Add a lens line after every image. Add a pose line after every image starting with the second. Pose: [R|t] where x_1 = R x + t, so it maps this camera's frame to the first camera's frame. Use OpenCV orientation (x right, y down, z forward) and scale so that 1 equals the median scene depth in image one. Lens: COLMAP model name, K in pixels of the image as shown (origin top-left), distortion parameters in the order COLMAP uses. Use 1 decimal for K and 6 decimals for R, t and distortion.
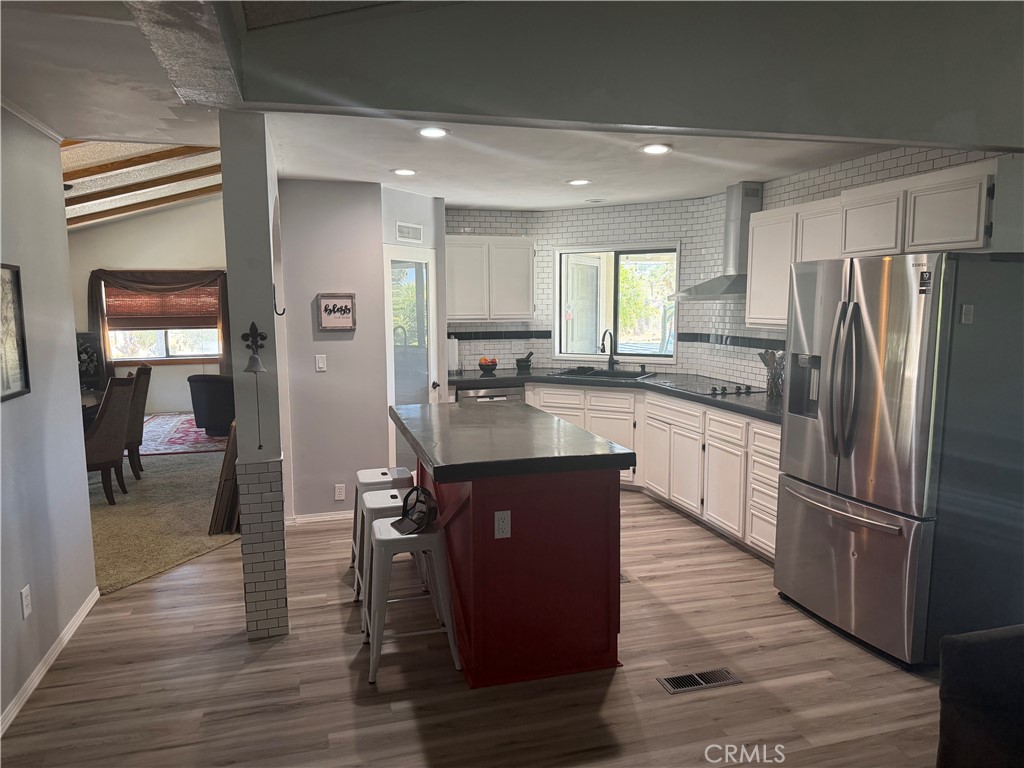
lens RADIAL K [[729.0, 0, 505.2], [0, 729.0, 386.0], [0, 0, 1]] dist [0.056806, -0.065047]
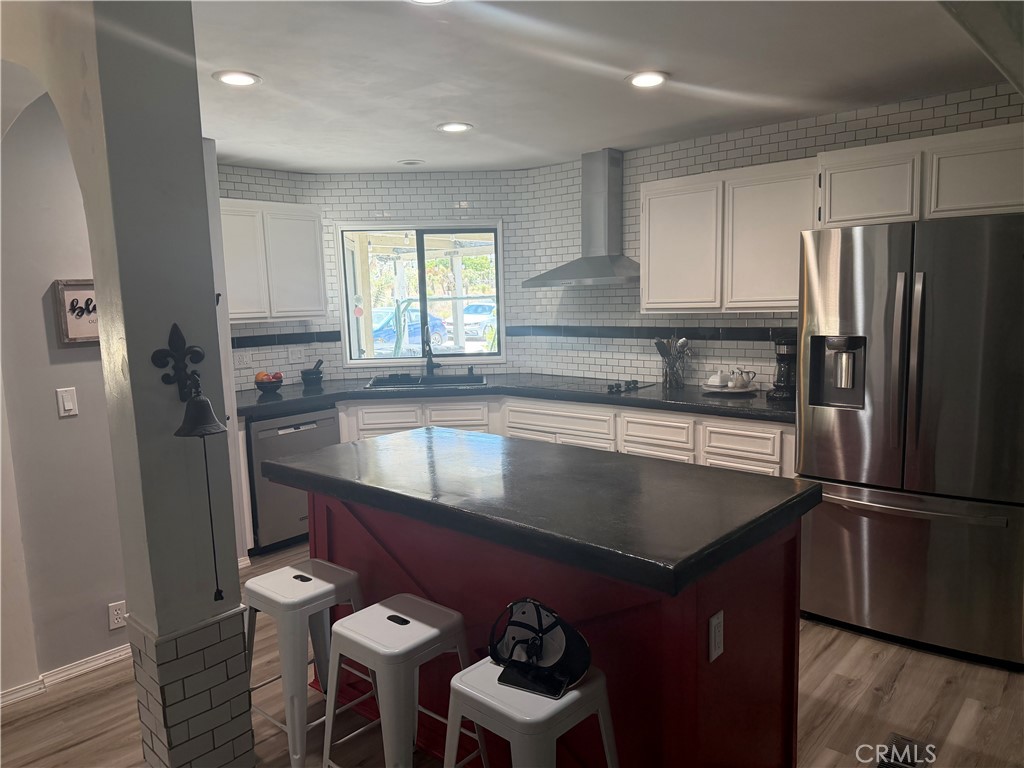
lens RADIAL K [[729.0, 0, 505.2], [0, 729.0, 386.0], [0, 0, 1]] dist [0.056806, -0.065047]
pose [[0.845165, -0.086621, 0.527440, -0.270294], [0.087494, 0.995891, 0.023356, -0.027451], [-0.527296, 0.026408, 0.849271, 0.331998]]
